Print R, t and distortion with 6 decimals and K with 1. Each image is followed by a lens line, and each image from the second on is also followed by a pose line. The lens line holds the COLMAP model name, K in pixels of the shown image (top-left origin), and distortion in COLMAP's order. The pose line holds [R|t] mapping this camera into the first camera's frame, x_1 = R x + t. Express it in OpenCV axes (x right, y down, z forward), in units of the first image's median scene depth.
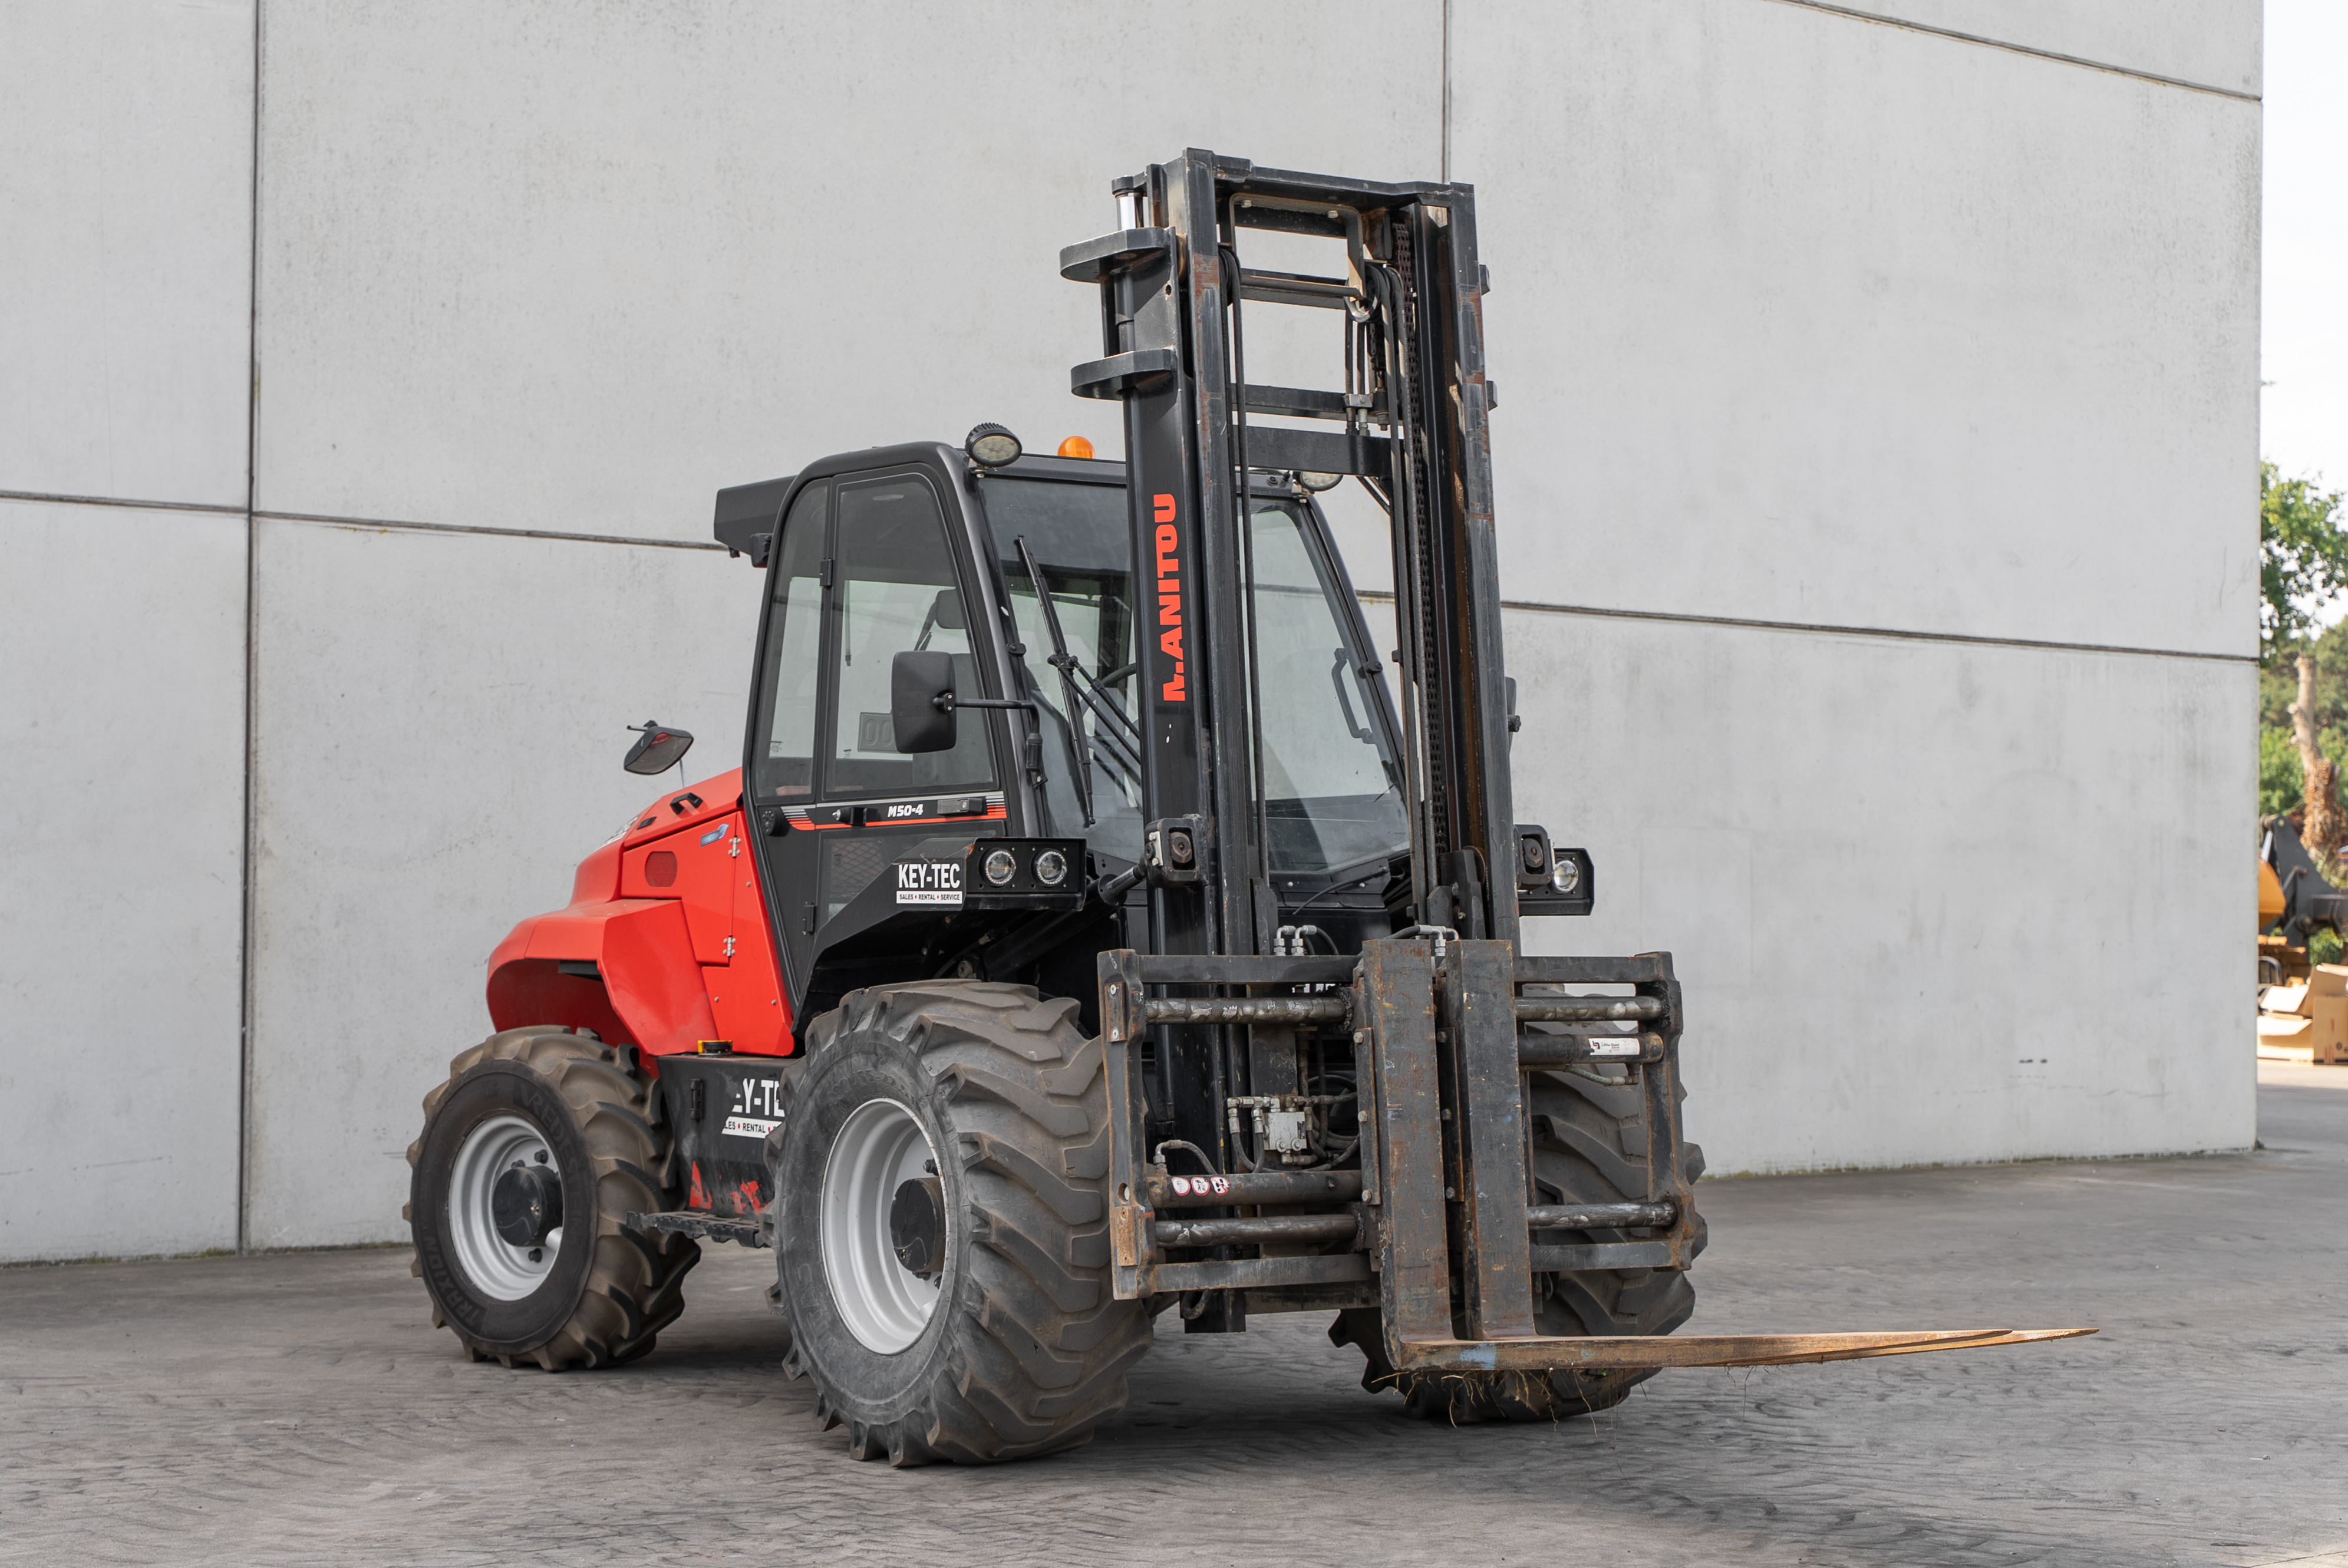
lens RADIAL K [[4210.1, 0, 1166.6], [0, 4210.1, 783.1], [0, 0, 1]] dist [-0.005109, 0.000000]
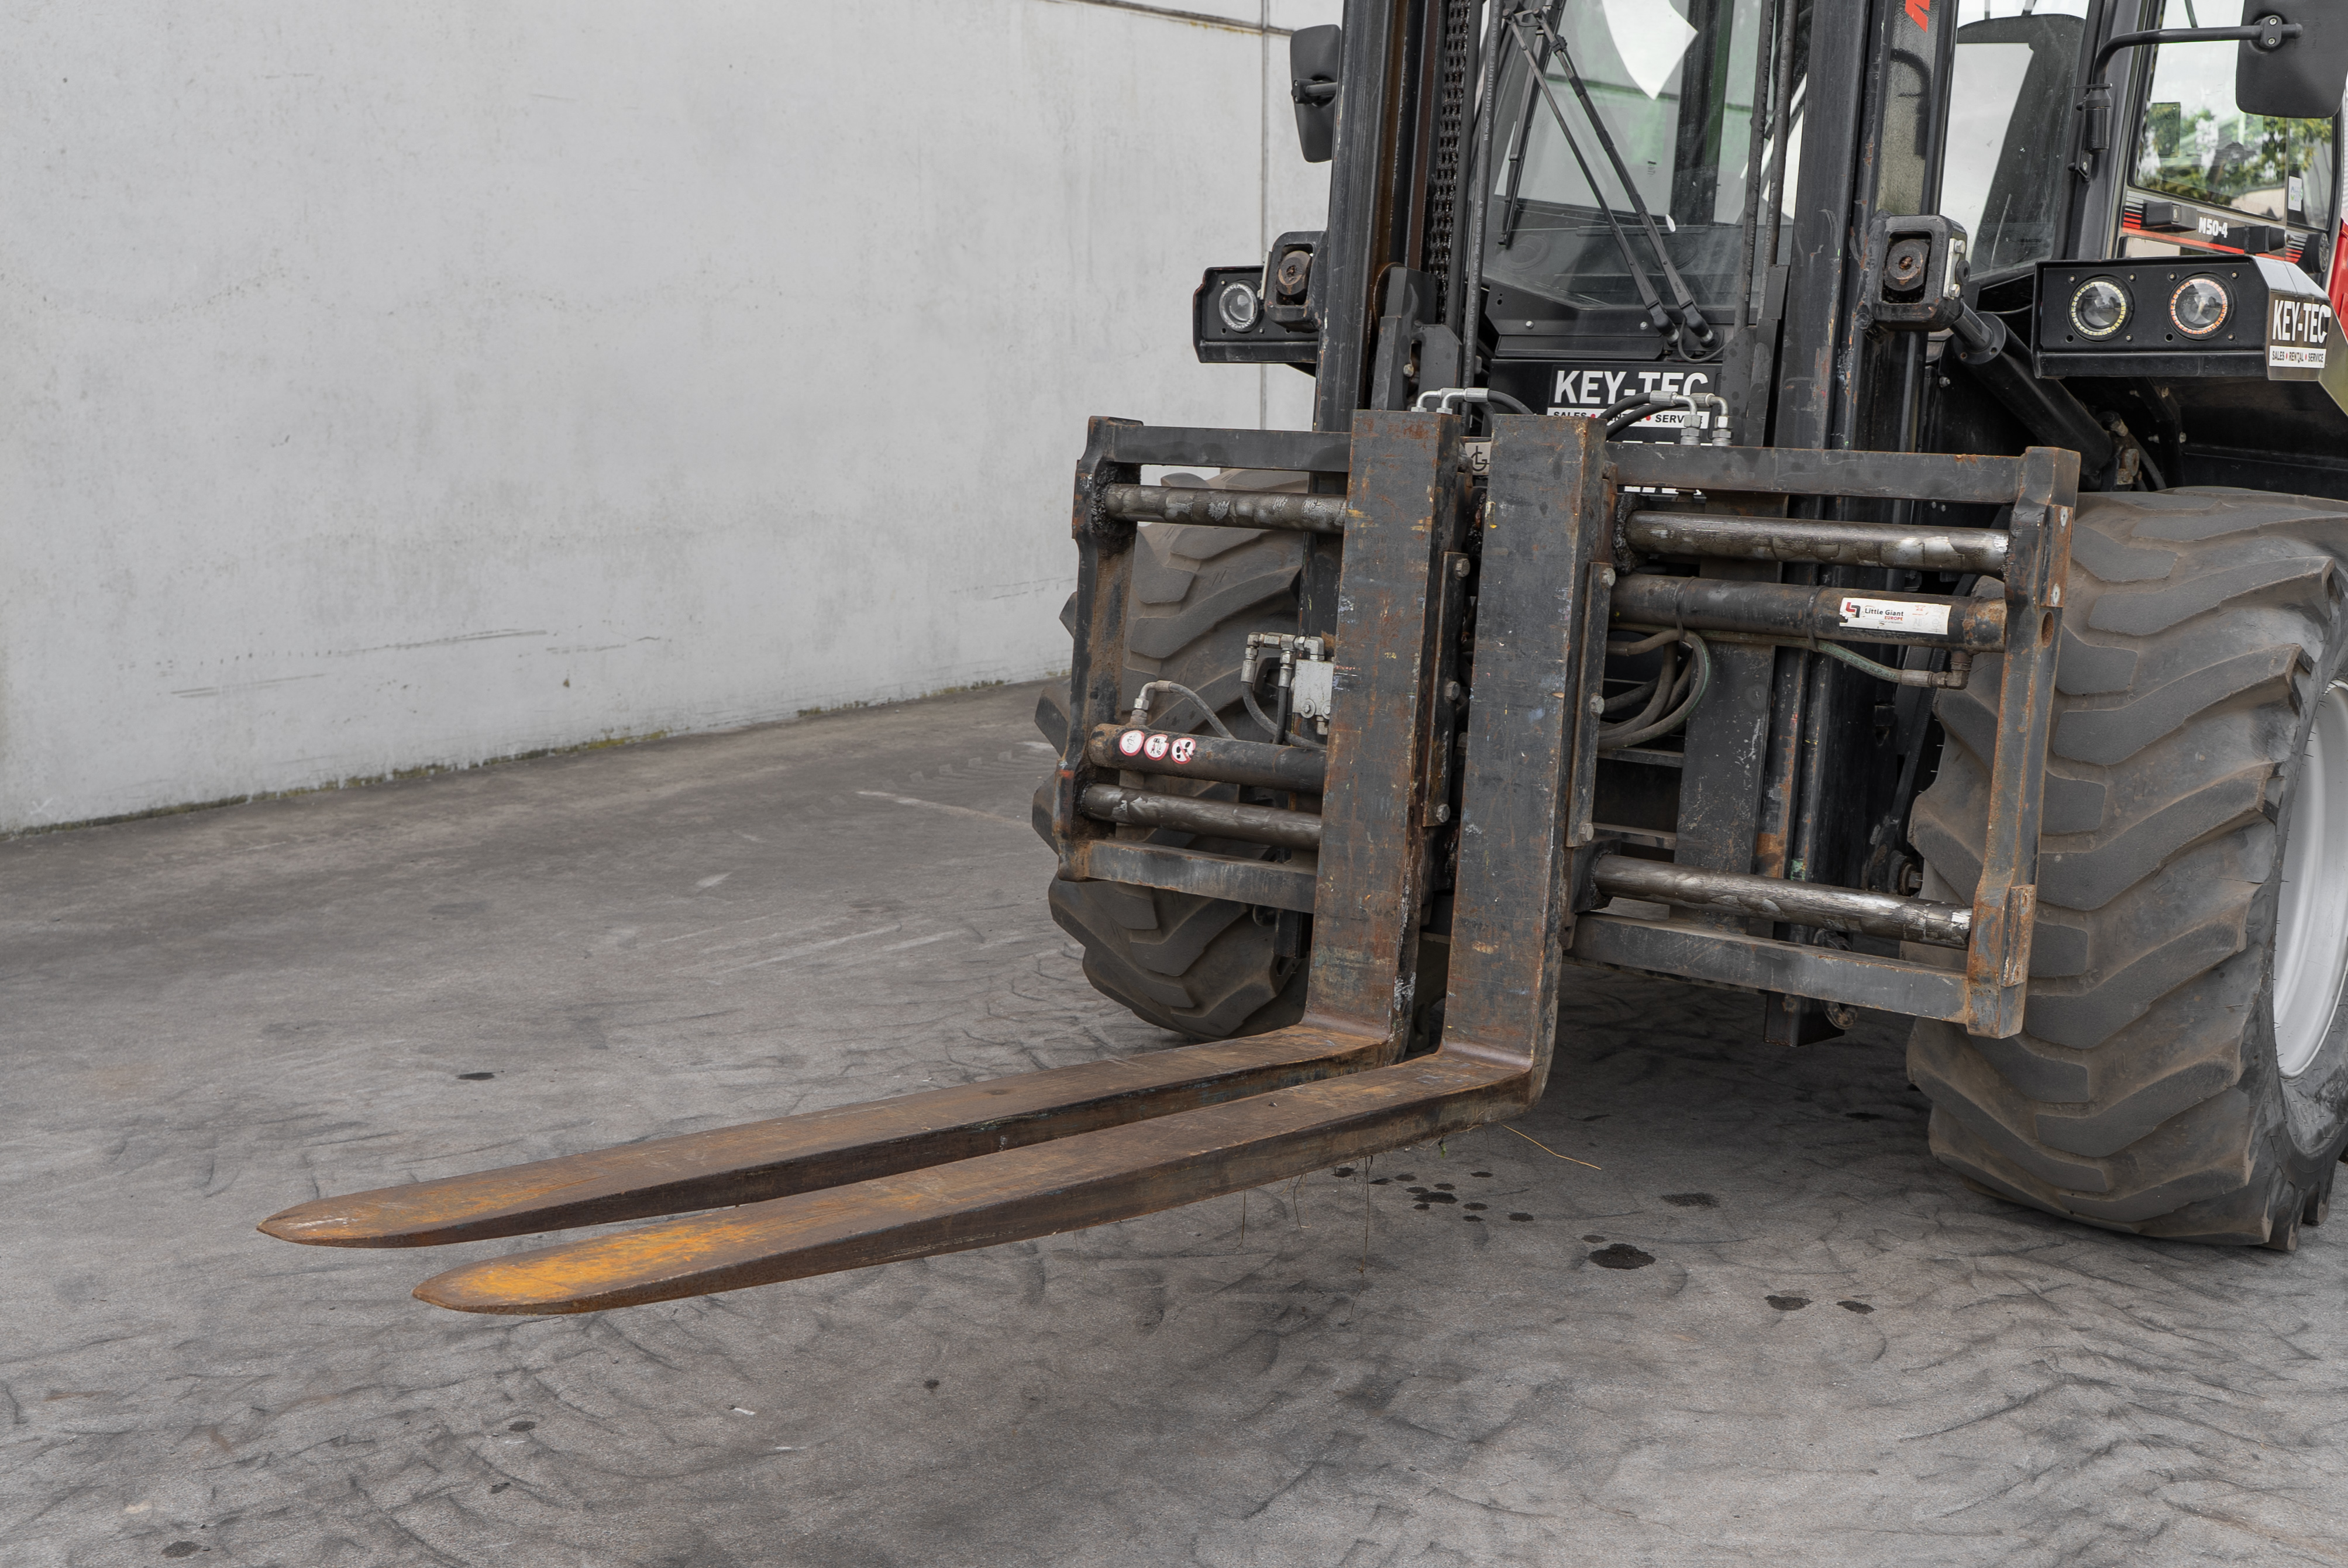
lens RADIAL K [[2643.4, 0, 1174.3], [0, 2643.4, 806.3], [0, 0, 1]] dist [0.016577, 0.000000]
pose [[0.324719, 0.159419, -0.932278, 0.422707], [0.021143, 0.984223, 0.175666, 0.024909], [0.945574, -0.076753, 0.316226, 0.830964]]
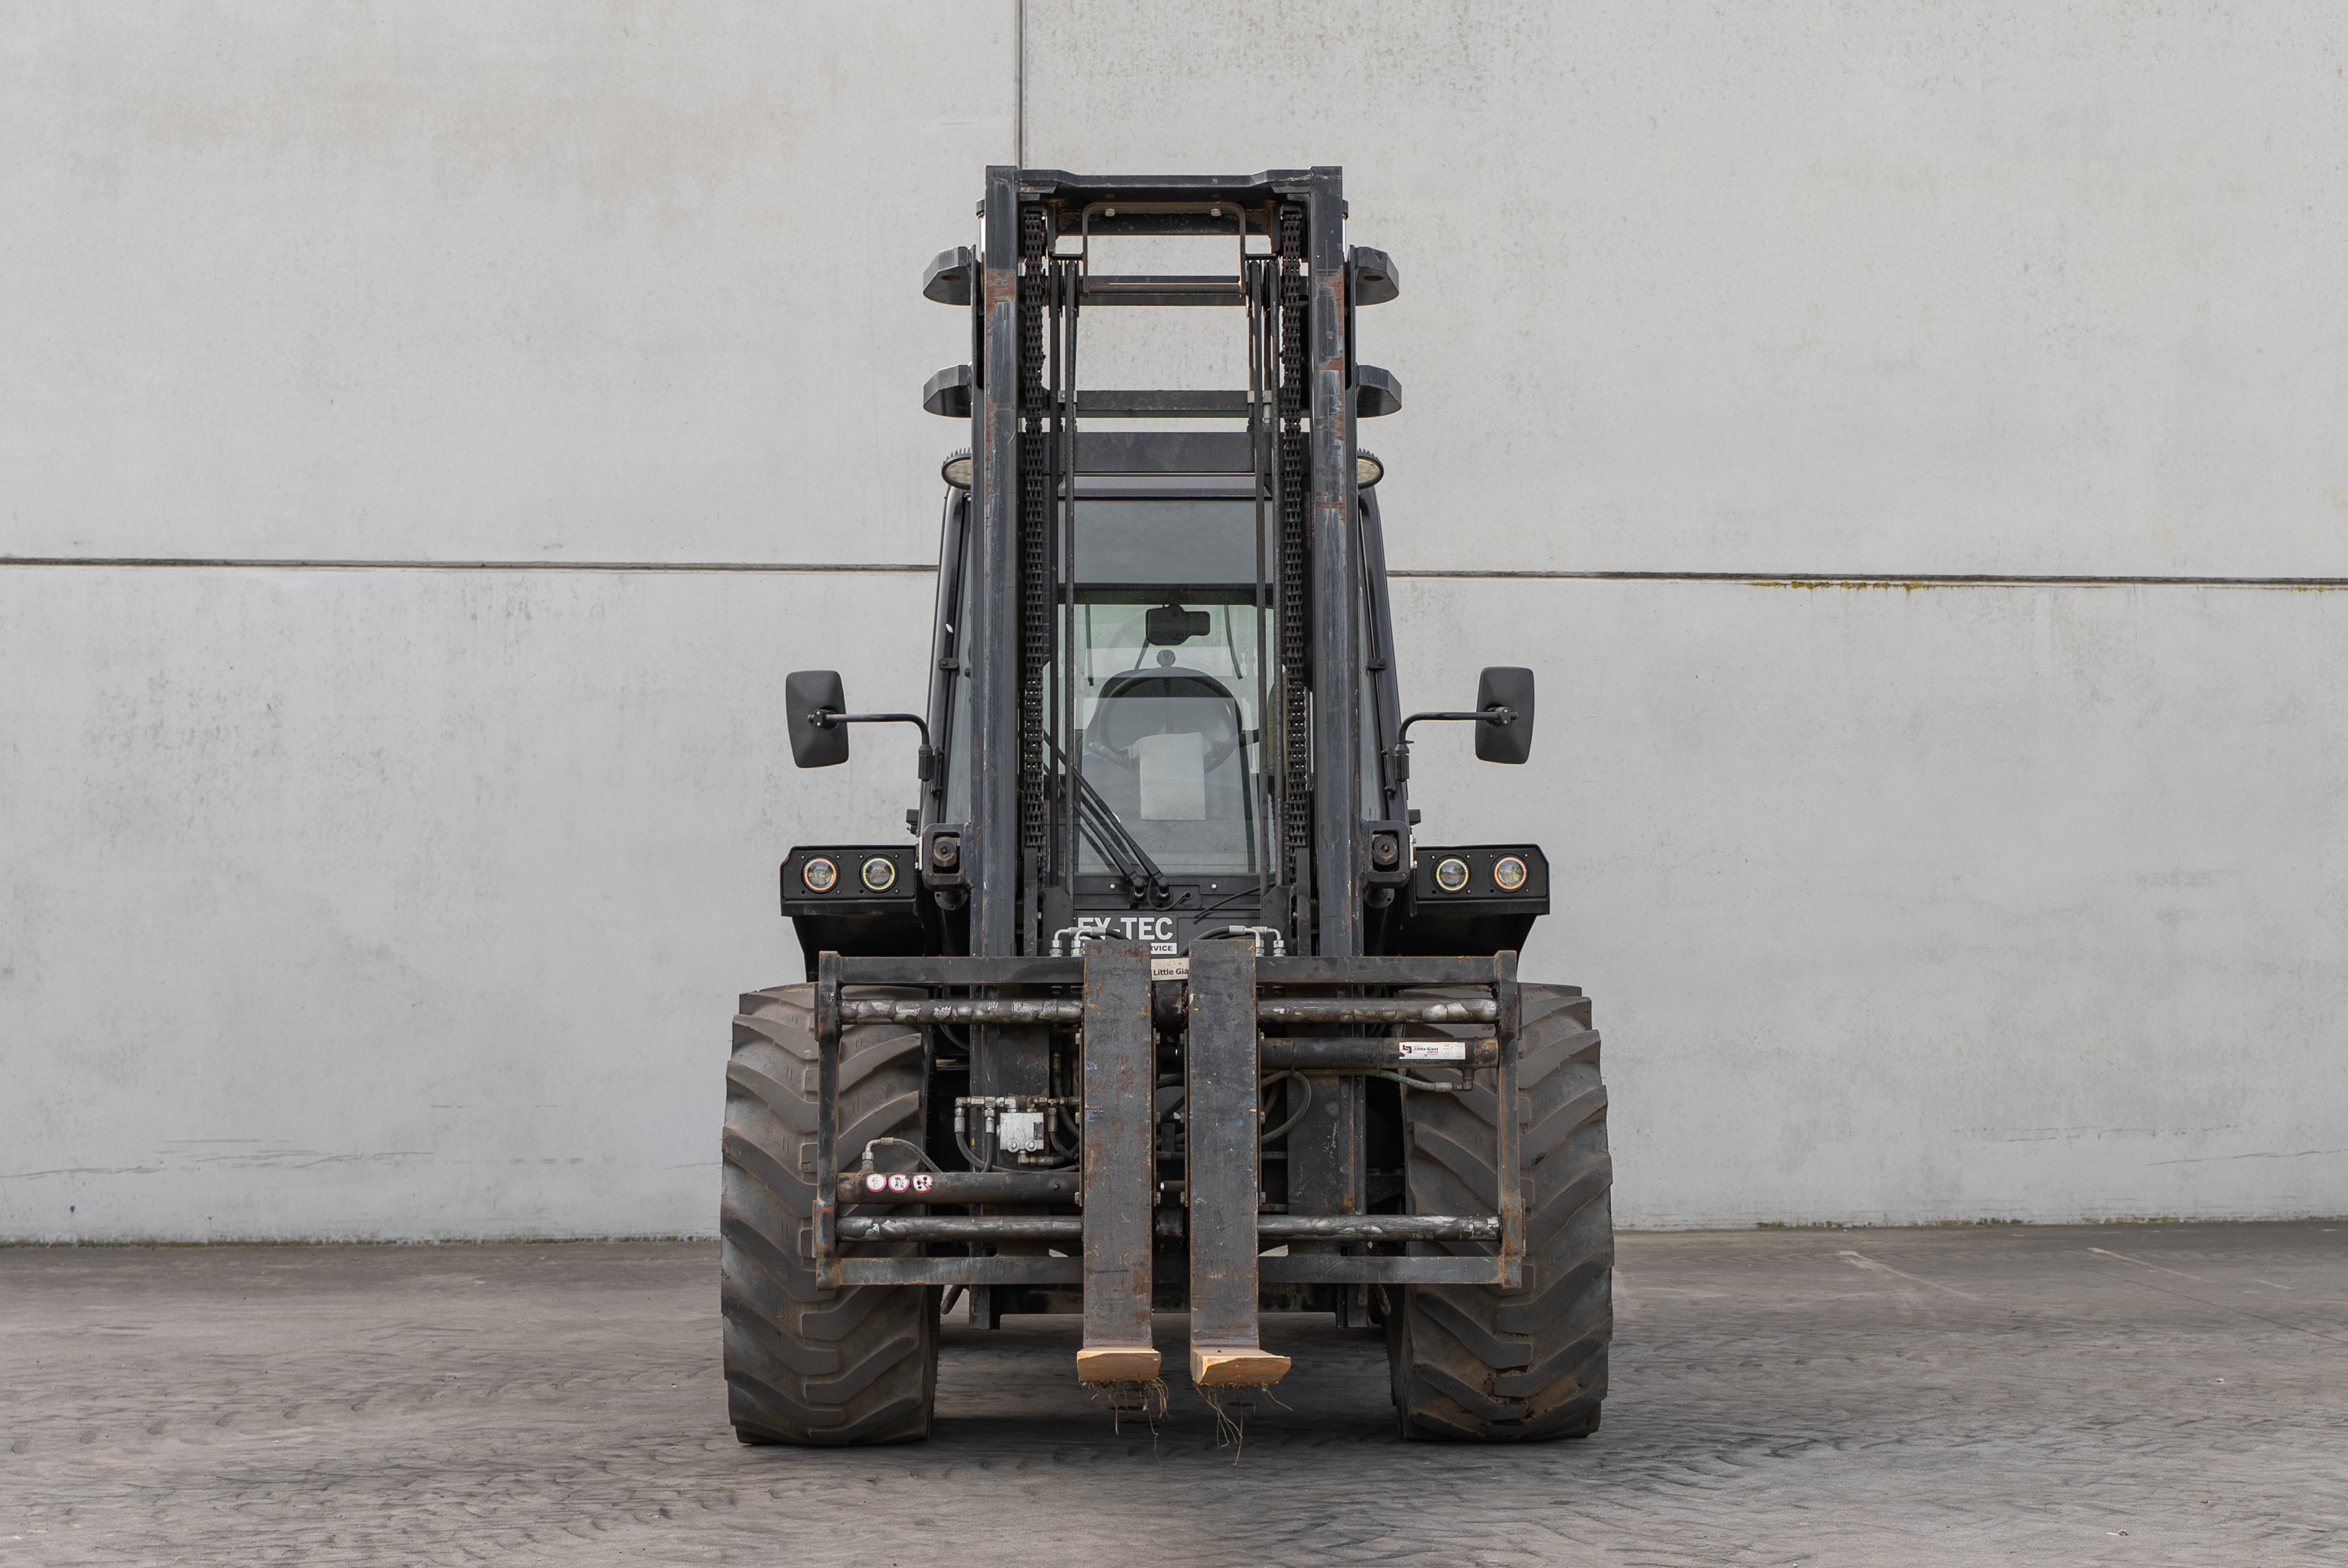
lens RADIAL K [[3891.9, 0, 1180.8], [0, 3891.9, 783.3], [0, 0, 1]] dist [-0.026401, 0.000000]
pose [[0.838961, -0.030694, -0.543326, 0.562203], [0.025506, 0.999529, -0.017080, 0.016269], [0.543594, 0.000472, 0.839348, 0.238470]]
